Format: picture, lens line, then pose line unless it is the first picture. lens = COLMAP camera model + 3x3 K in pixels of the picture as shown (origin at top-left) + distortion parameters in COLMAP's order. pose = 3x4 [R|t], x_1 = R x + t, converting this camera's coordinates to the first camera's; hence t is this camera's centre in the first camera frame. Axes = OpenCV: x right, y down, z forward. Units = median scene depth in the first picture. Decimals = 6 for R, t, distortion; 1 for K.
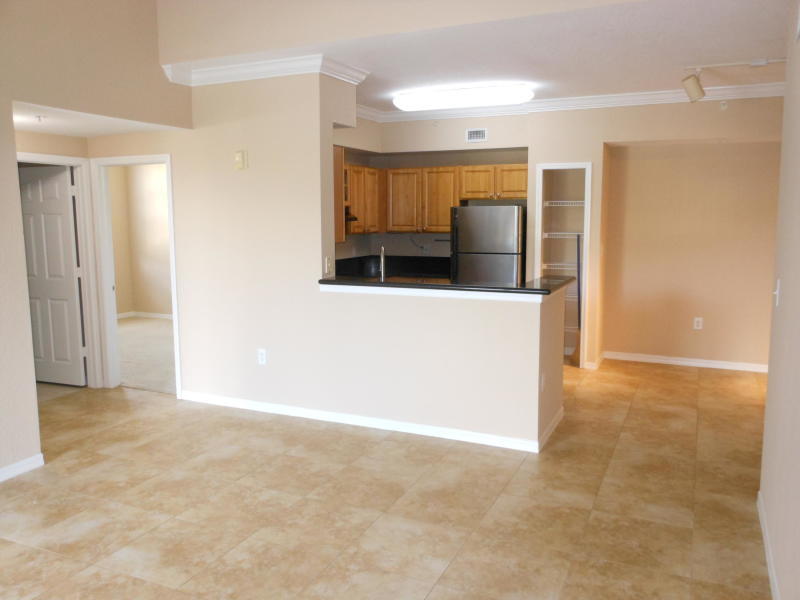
lens RADIAL K [[652.9, 0, 400.0], [0, 652.9, 300.0], [0, 0, 1]] dist [0.010703, 0.002940]
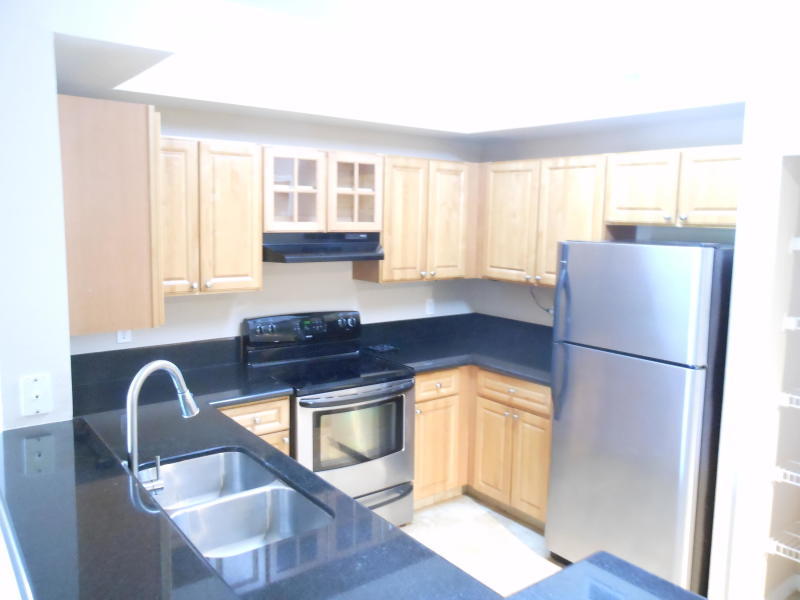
lens RADIAL K [[652.9, 0, 400.0], [0, 652.9, 300.0], [0, 0, 1]] dist [0.010703, 0.002940]
pose [[0.890088, 0.081745, -0.448399, 0.182310], [-0.088412, 0.996065, 0.006087, -0.090730], [0.447132, 0.034226, 0.893813, 0.522929]]
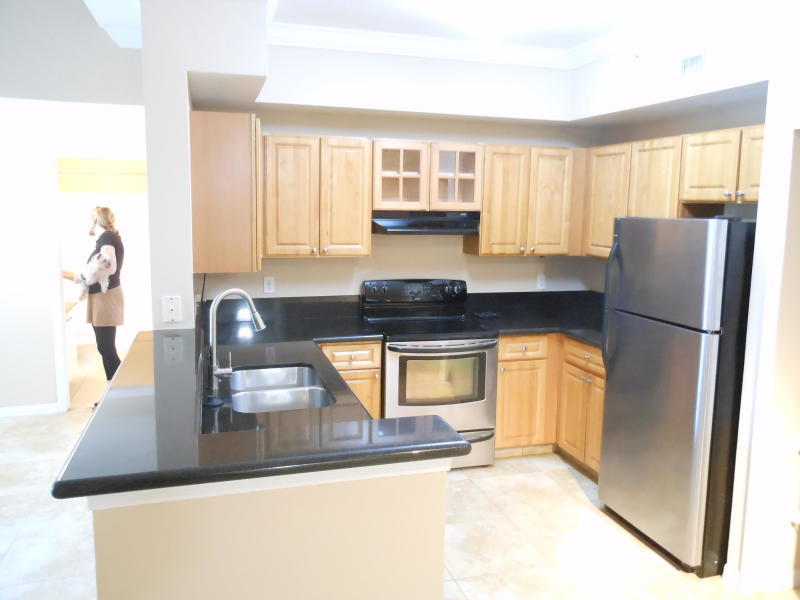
lens RADIAL K [[652.9, 0, 400.0], [0, 652.9, 300.0], [0, 0, 1]] dist [0.010703, 0.002940]
pose [[0.671862, 0.124507, -0.730137, 0.331490], [-0.125717, 0.990636, 0.053246, -0.082011], [0.729930, 0.056016, 0.681223, 0.523065]]
